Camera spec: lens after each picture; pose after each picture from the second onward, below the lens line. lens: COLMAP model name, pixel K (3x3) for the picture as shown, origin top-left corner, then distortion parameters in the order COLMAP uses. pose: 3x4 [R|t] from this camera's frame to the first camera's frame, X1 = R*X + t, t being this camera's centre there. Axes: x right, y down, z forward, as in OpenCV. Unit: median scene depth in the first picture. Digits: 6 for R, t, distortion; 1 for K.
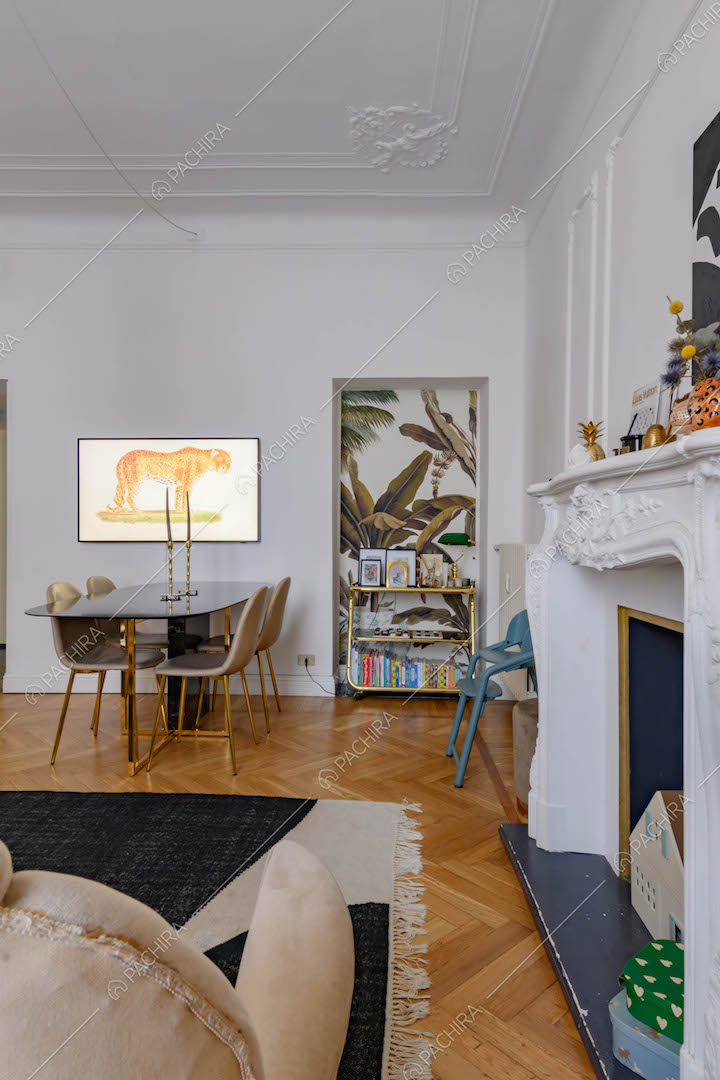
lens RADIAL K [[654.5, 0, 359.1], [0, 654.5, 537.3], [0, 0, 1]] dist [0.016388, -0.000647]
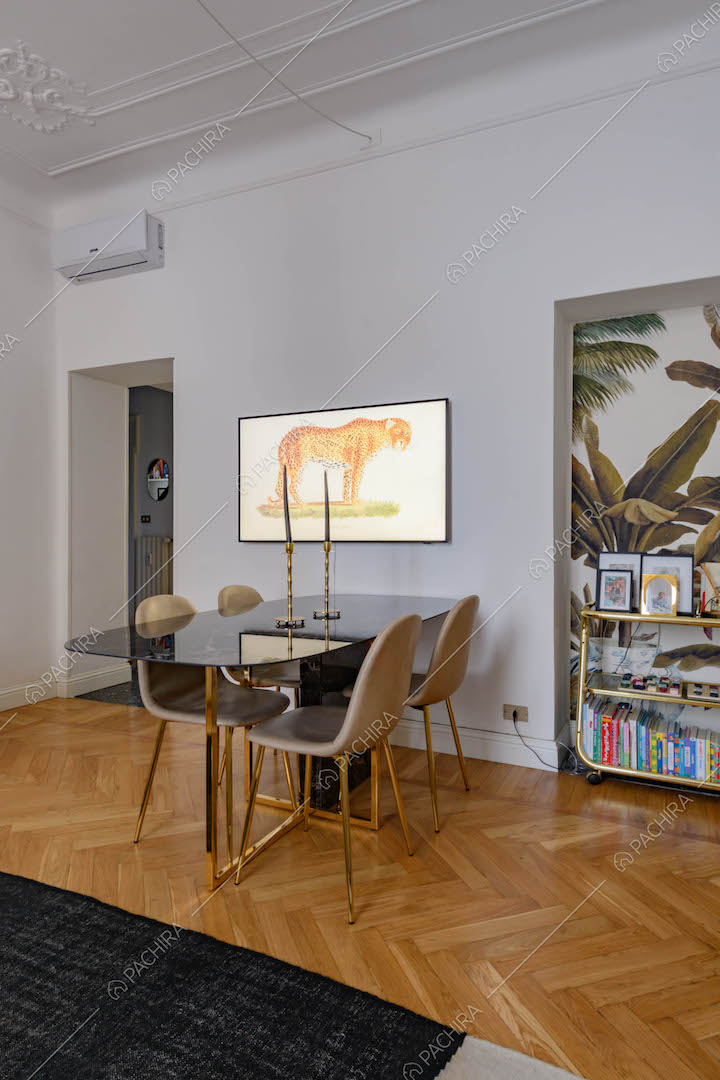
lens RADIAL K [[654.5, 0, 359.1], [0, 654.5, 537.3], [0, 0, 1]] dist [0.016388, -0.000647]
pose [[0.919771, -0.000602, -0.392455, 0.039679], [0.001258, 0.999998, 0.001415, 0.000185], [0.392453, -0.001795, 0.919770, 0.294711]]
